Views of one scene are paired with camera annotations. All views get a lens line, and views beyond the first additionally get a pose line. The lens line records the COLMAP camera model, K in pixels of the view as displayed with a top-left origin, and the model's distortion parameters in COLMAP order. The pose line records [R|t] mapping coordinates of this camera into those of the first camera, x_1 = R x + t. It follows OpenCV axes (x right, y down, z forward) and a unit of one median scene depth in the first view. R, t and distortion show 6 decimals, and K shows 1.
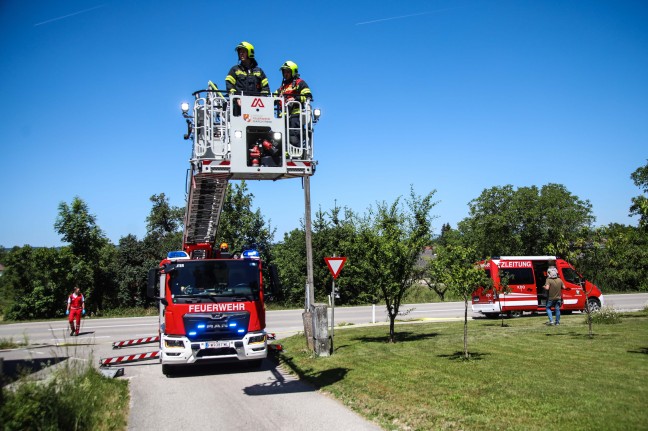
lens RADIAL K [[548.7, 0, 324.0], [0, 548.7, 215.5], [0, 0, 1]] dist [-0.003205, 0.005252]
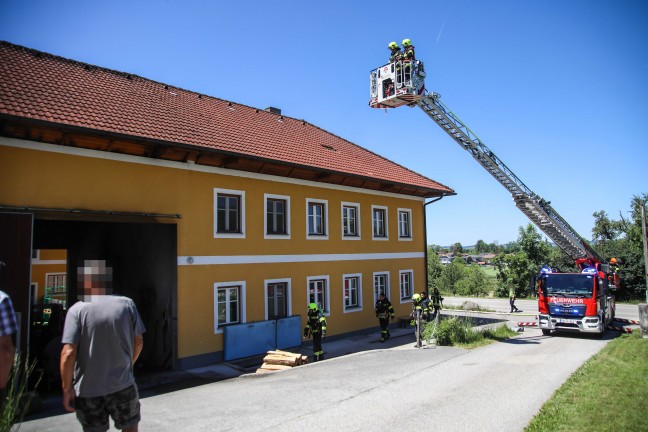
lens RADIAL K [[548.7, 0, 324.0], [0, 548.7, 216.0], [0, 0, 1]] dist [-0.003205, 0.005252]
pose [[0.593302, -0.031723, -0.804355, 0.773703], [0.065161, 0.997837, 0.008710, -0.172453], [0.802338, -0.057580, 0.594086, -0.675125]]
